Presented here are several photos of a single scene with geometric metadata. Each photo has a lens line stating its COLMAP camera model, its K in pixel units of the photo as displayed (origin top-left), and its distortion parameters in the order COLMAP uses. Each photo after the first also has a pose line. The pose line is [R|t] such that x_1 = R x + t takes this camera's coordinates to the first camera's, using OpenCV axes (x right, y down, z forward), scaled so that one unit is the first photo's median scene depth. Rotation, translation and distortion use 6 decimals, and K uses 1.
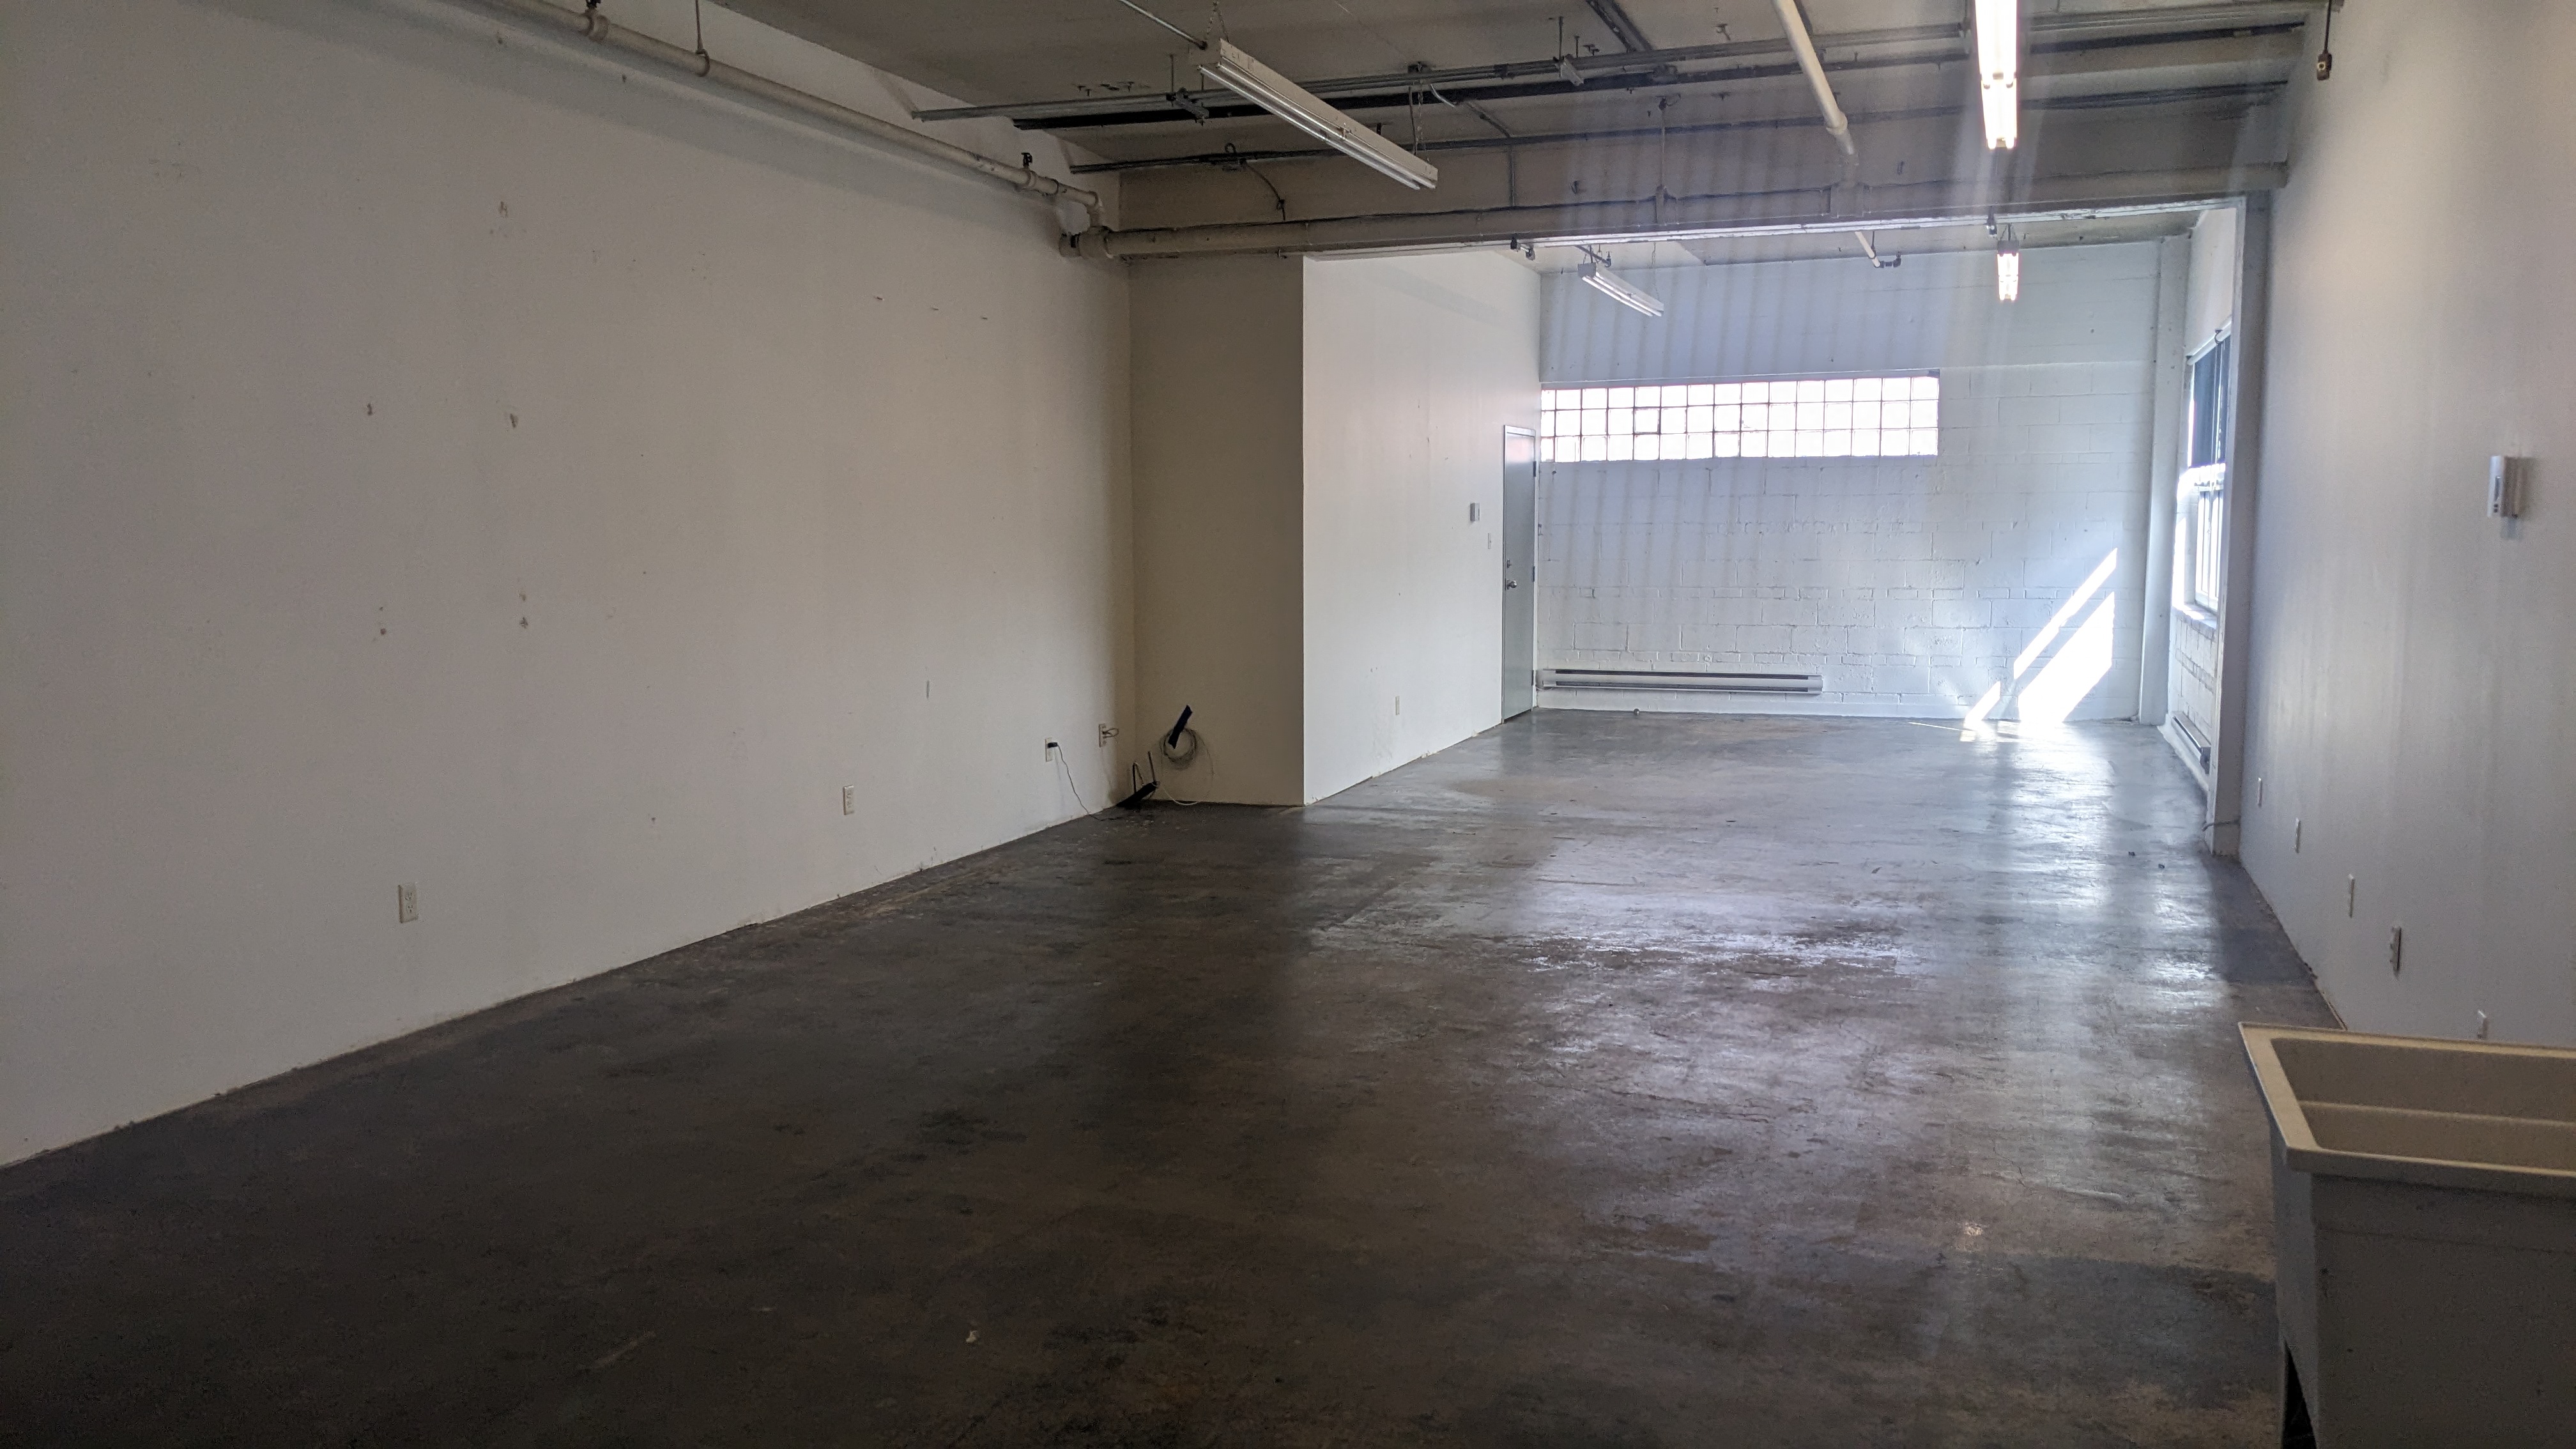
lens RADIAL K [[2010.2, 0, 1299.0], [0, 2010.2, 748.2], [0, 0, 1]] dist [-0.000587, -0.004889]
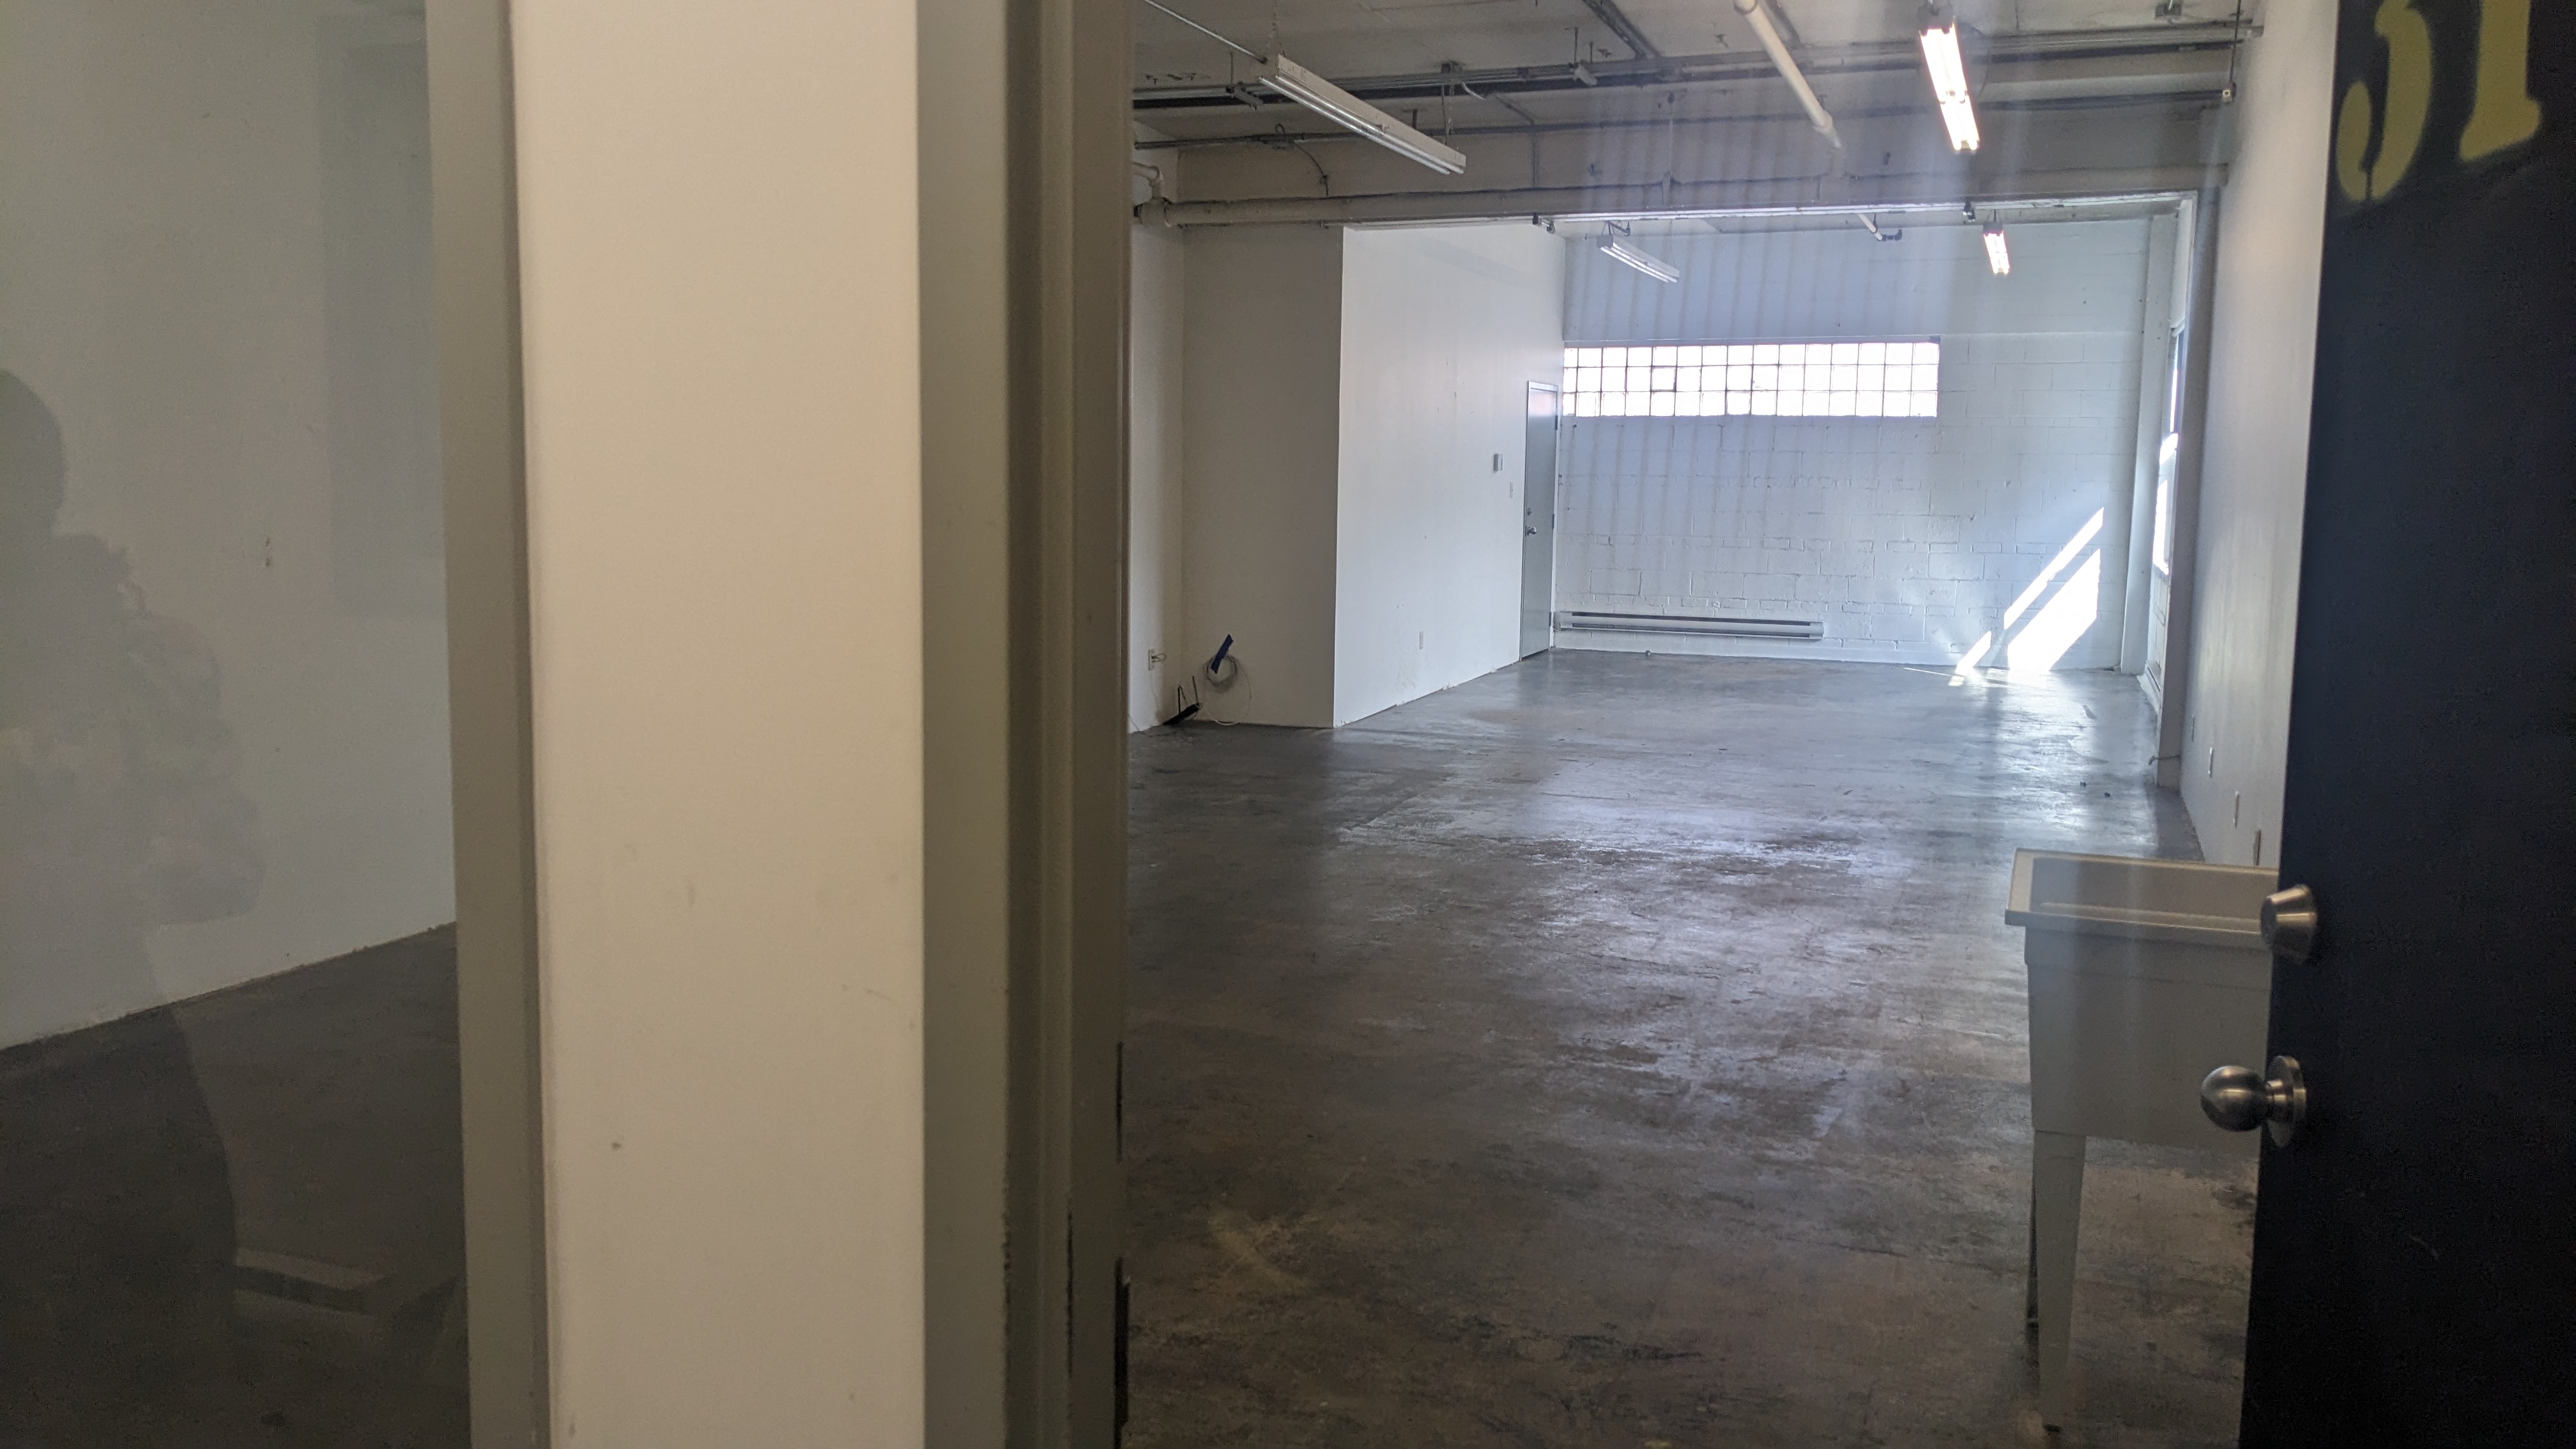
lens RADIAL K [[2010.2, 0, 1269.5], [0, 2010.2, 703.3], [0, 0, 1]] dist [-0.000587, -0.004889]
pose [[0.999371, 0.021846, -0.027927, -0.002154], [-0.021702, 0.999750, 0.005450, 0.010957], [0.028039, -0.004840, 0.999595, -0.106019]]
